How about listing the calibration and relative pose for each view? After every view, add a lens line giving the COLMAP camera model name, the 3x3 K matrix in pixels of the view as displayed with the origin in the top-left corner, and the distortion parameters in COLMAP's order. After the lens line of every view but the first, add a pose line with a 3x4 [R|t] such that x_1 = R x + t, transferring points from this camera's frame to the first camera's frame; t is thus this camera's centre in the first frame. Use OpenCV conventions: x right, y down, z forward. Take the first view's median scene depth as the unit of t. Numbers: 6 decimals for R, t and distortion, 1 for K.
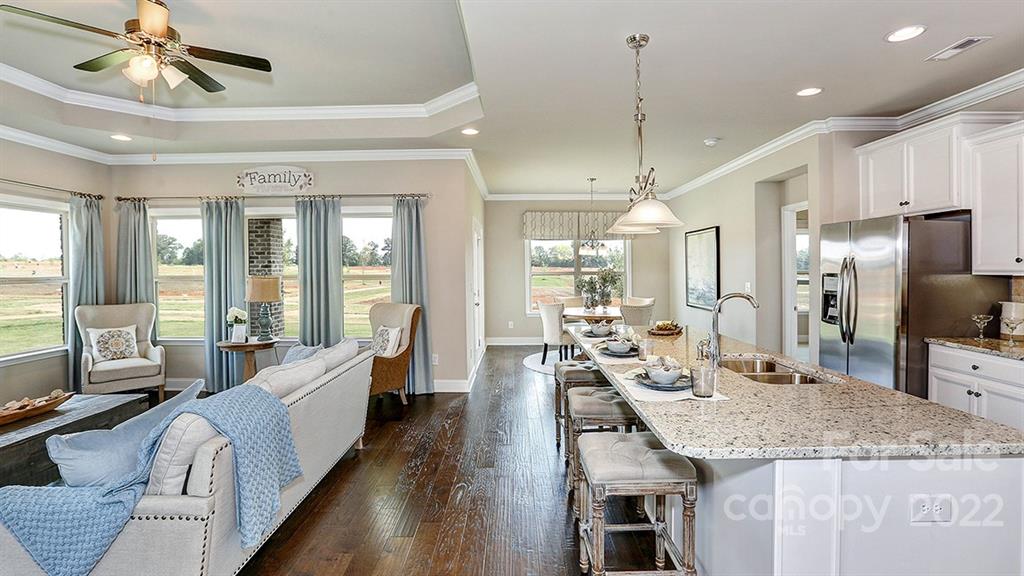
lens RADIAL K [[485.2, 0, 490.9], [0, 485.2, 249.3], [0, 0, 1]] dist [-0.058865, 0.011991]
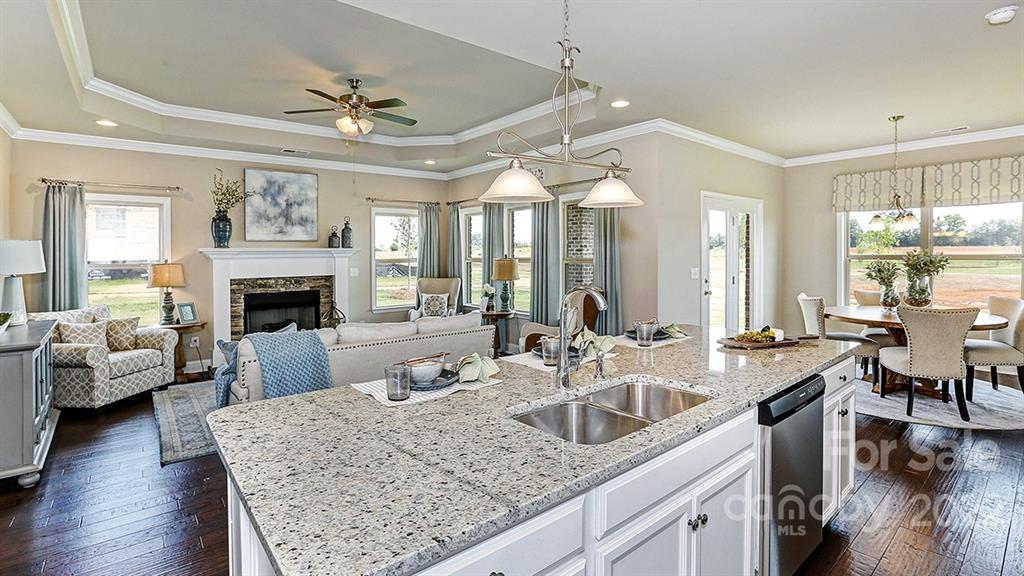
lens RADIAL K [[485.2, 0, 497.7], [0, 485.2, 247.4], [0, 0, 1]] dist [-0.058865, 0.011991]
pose [[0.651594, -0.010293, -0.758498, 0.542300], [0.034486, 0.999276, 0.016065, 0.008793], [0.757783, -0.036625, 0.651478, 0.243885]]
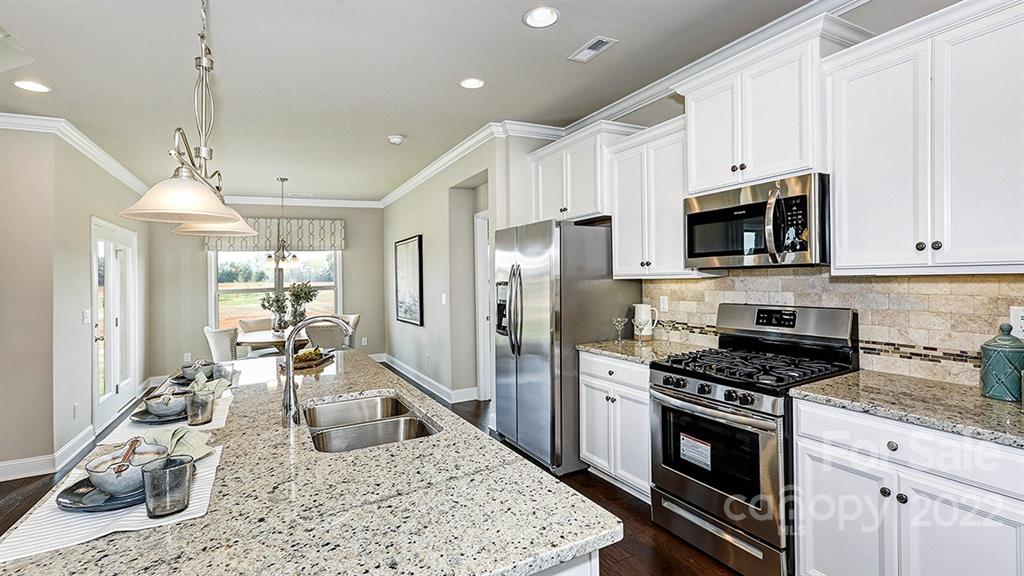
lens RADIAL K [[485.2, 0, 515.7], [0, 485.2, 257.7], [0, 0, 1]] dist [-0.058865, 0.011991]
pose [[0.862257, -0.010674, 0.506358, 0.217769], [0.015109, 0.999875, -0.004651, 0.006013], [-0.506245, 0.011661, 0.862311, 0.125308]]
